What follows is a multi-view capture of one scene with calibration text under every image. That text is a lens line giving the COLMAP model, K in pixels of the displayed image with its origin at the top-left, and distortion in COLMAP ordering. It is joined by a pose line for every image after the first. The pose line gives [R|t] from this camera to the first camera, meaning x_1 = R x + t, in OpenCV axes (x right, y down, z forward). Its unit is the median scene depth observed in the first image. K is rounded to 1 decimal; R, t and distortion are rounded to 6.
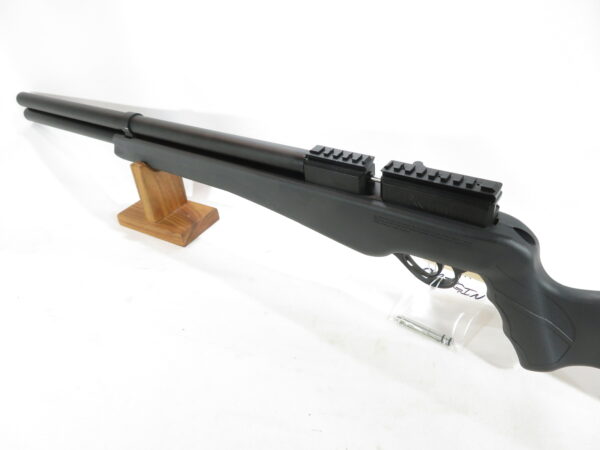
lens RADIAL K [[424.1, 0, 300.0], [0, 424.1, 225.0], [0, 0, 1]] dist [-0.005922, -0.002622]
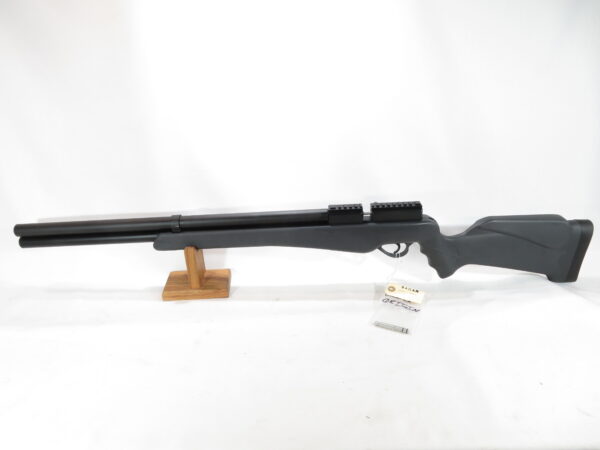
lens RADIAL K [[424.1, 0, 300.0], [0, 424.1, 225.0], [0, 0, 1]] dist [-0.005922, -0.002622]
pose [[0.824923, -0.261432, 0.501153, -1.039776], [0.307782, 0.951401, -0.010316, -0.121857], [-0.474101, 0.162756, 0.865297, -0.569579]]
